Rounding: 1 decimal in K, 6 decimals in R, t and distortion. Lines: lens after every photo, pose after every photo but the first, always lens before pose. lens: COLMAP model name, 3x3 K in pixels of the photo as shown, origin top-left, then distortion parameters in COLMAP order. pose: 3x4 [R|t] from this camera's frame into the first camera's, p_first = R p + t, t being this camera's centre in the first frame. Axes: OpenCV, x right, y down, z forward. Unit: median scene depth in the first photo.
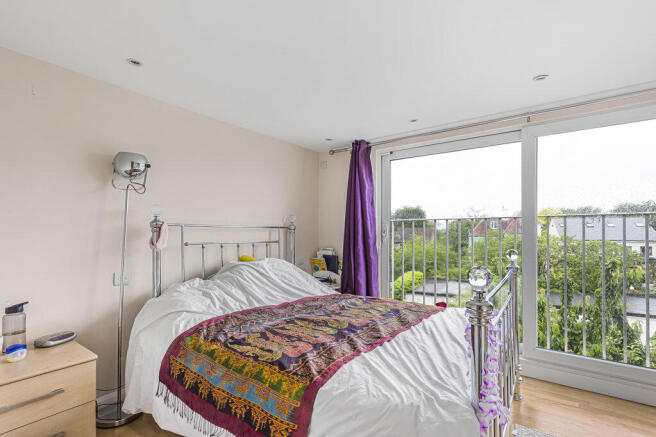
lens RADIAL K [[305.4, 0, 327.6], [0, 305.4, 234.4], [0, 0, 1]] dist [0.000679, 0.000085]
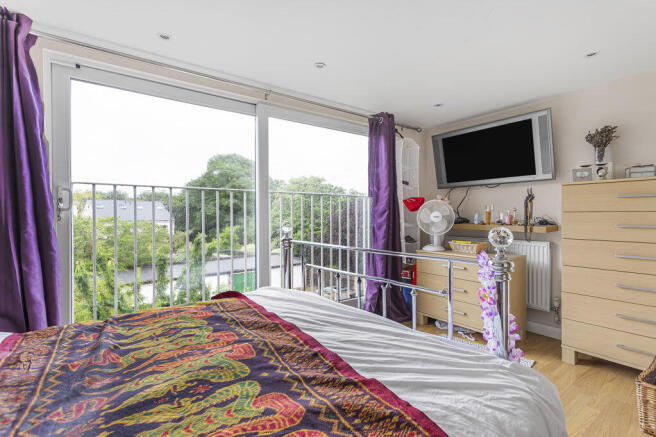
lens RADIAL K [[310.6, 0, 329.9], [0, 310.6, 216.8], [0, 0, 1]] dist [0.002264, 0.000549]
pose [[0.308208, 0.000672, 0.951319, -0.384817], [0.000374, 1.000000, -0.000828, 0.041193], [-0.951319, 0.000611, 0.308208, 0.665616]]
